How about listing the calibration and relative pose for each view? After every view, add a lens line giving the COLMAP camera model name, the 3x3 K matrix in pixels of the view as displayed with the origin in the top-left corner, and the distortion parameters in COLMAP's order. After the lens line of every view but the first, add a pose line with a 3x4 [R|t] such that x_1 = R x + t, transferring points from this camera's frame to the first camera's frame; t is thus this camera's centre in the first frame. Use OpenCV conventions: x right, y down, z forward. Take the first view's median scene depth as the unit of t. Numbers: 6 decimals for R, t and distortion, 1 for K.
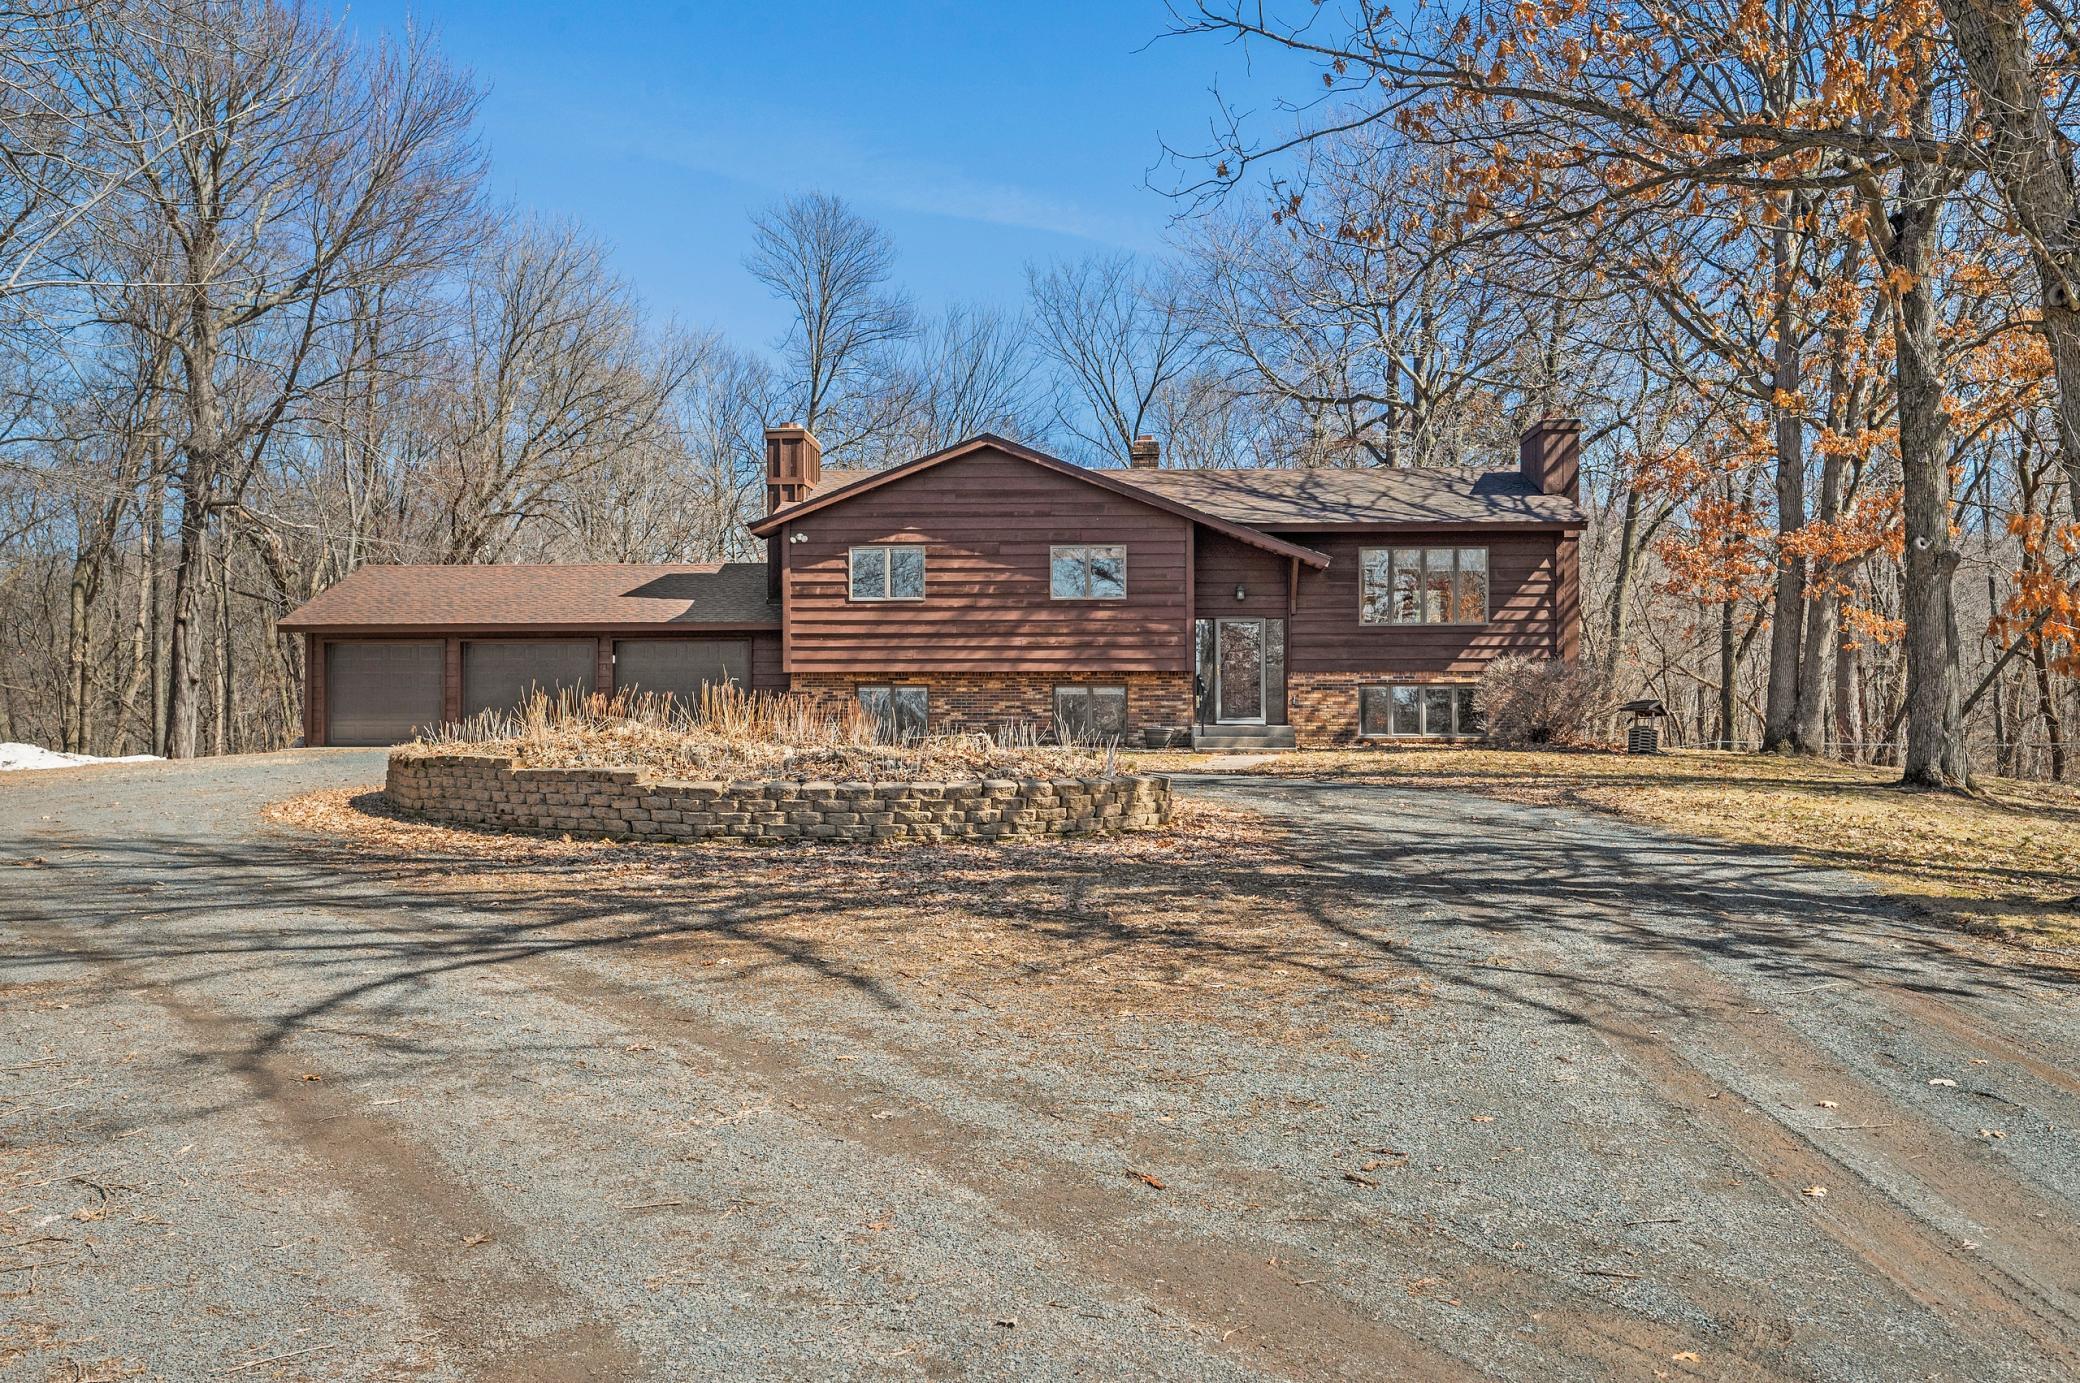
lens RADIAL K [[1652.7, 0, 1040.0], [0, 1652.7, 691.5], [0, 0, 1]] dist [-0.003792, 0.001595]
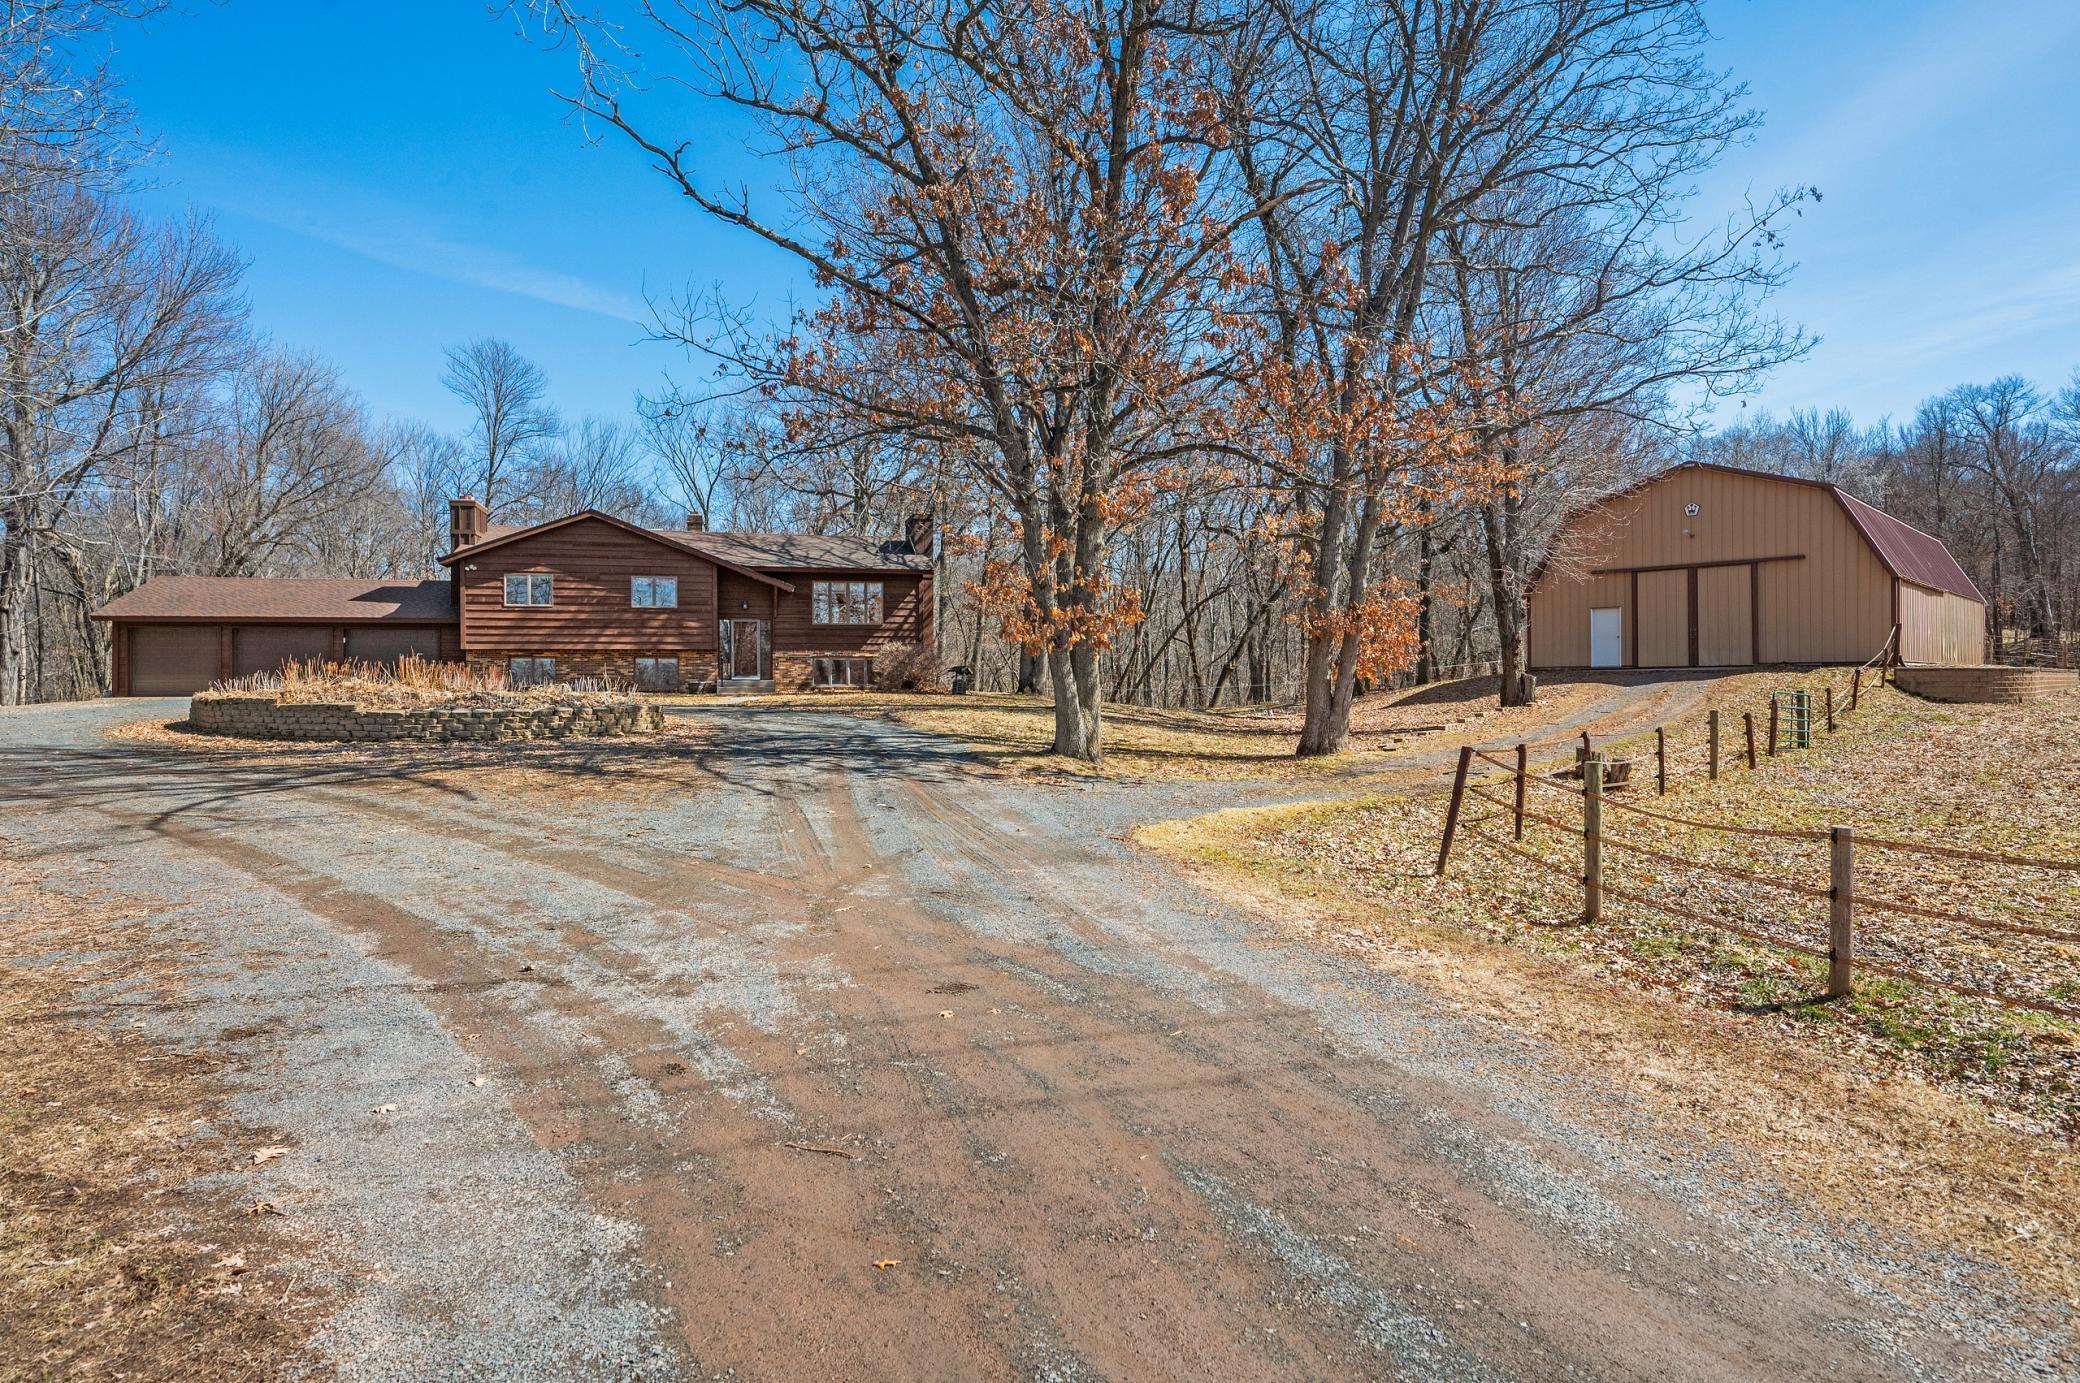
lens RADIAL K [[990.8, 0, 938.3], [0, 990.8, 667.5], [0, 0, 1]] dist [-0.000198, -0.000149]
pose [[0.959294, -0.000520, 0.282408, 0.021470], [-0.001414, 0.999977, 0.006647, -0.000467], [-0.282405, -0.006776, 0.959271, -0.076713]]
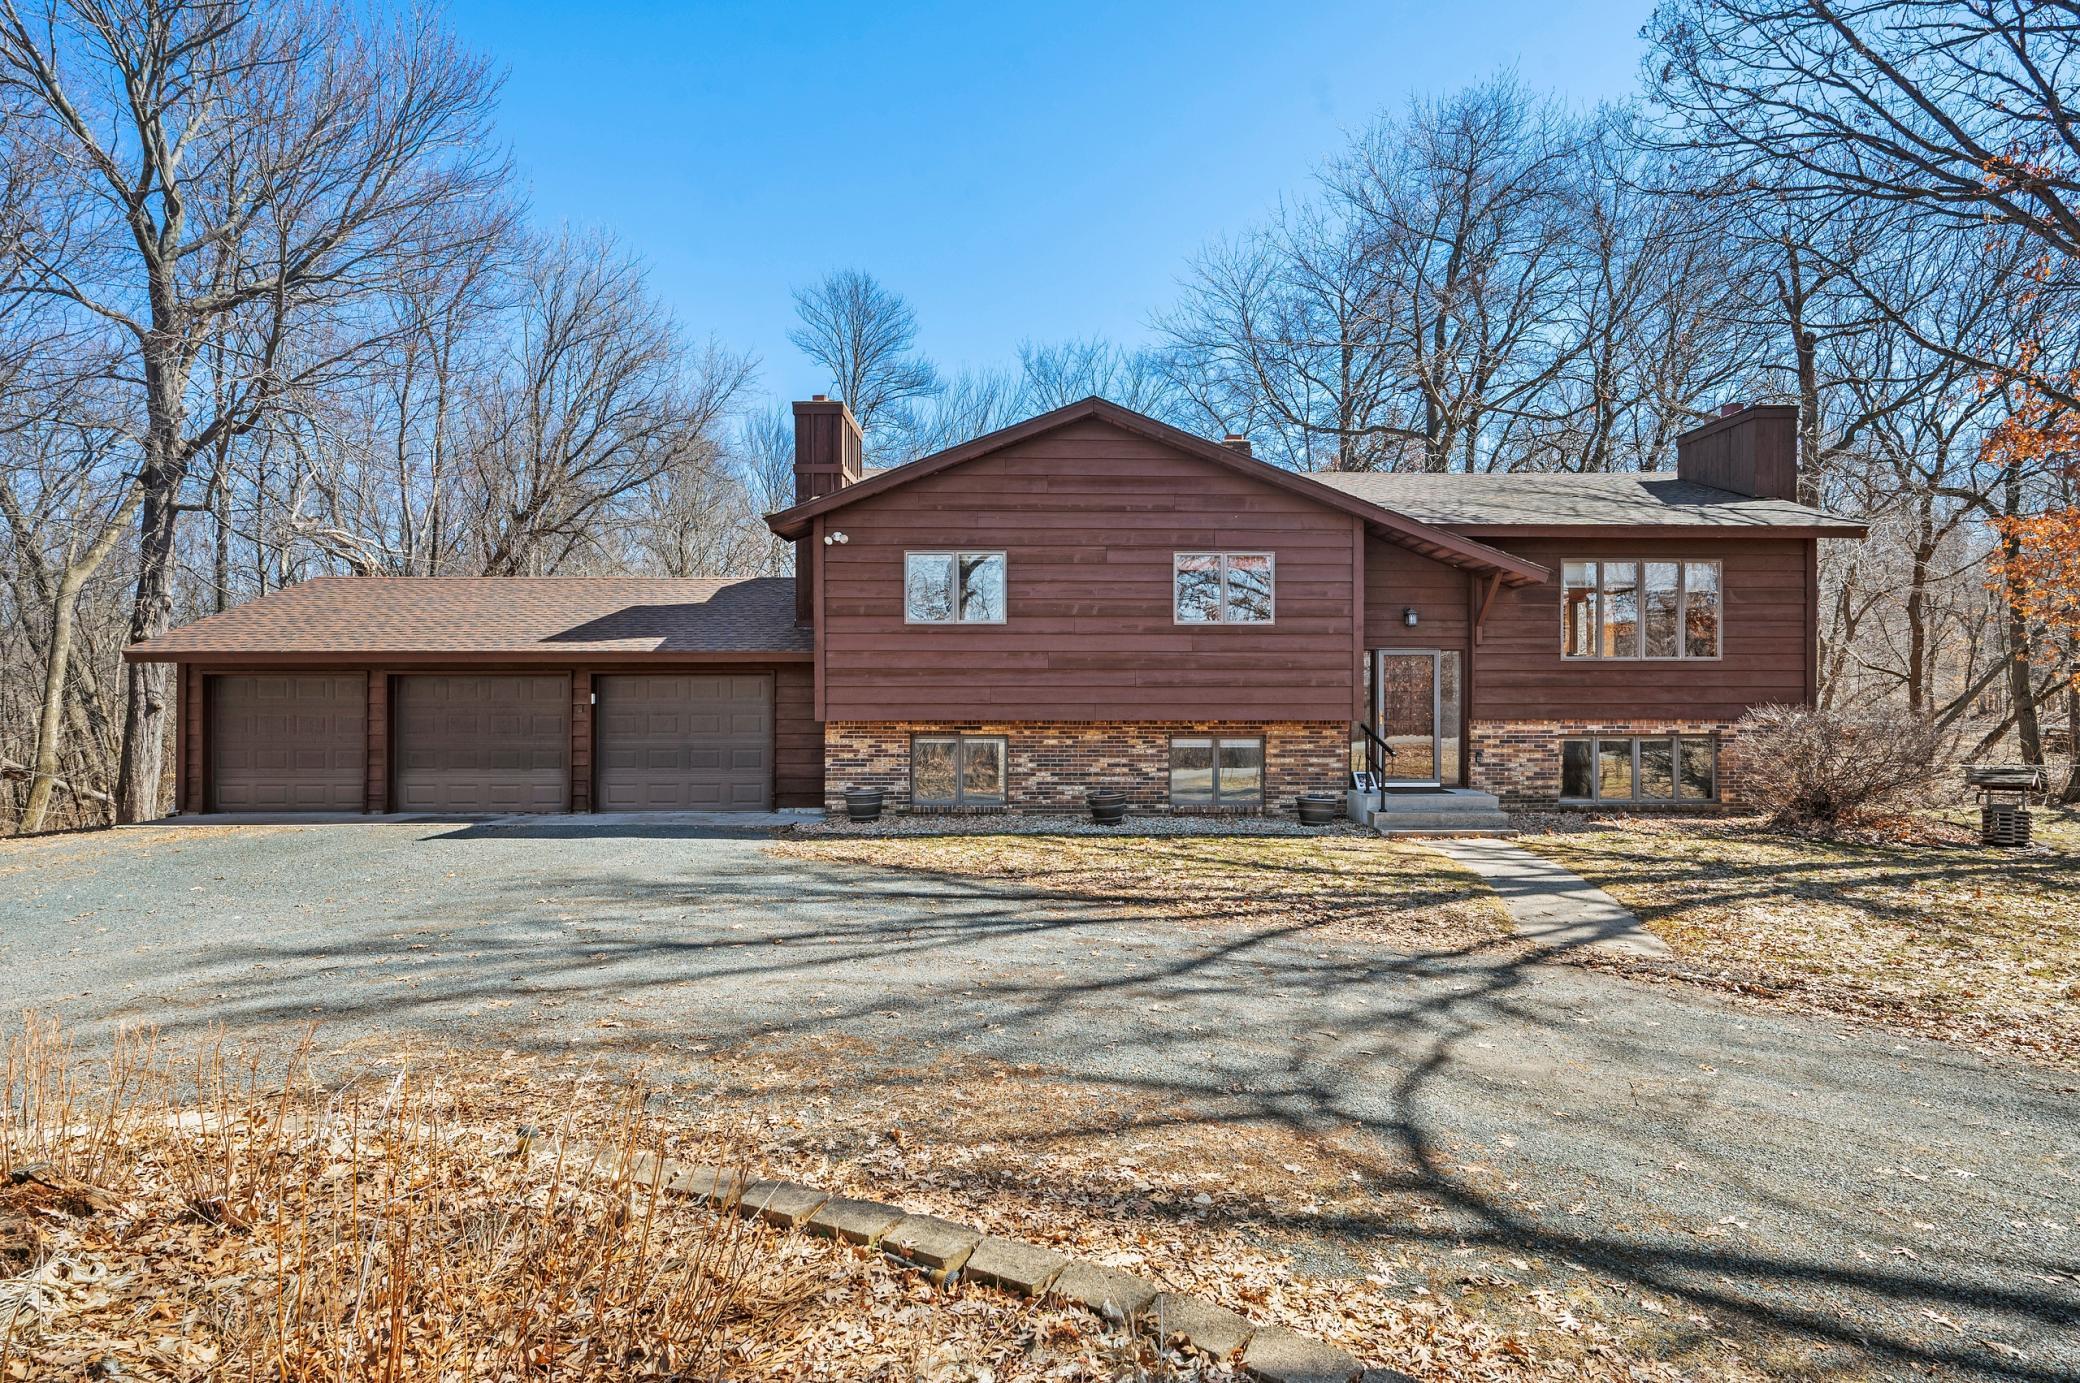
lens RADIAL K [[1296.1, 0, 1043.5], [0, 1296.1, 738.2], [0, 0, 1]] dist [-0.005138, 0.000068]
pose [[0.999877, 0.005375, 0.014730, -0.062028], [-0.005889, 0.999367, 0.035078, -0.024780], [-0.014532, -0.035160, 0.999276, 0.421464]]
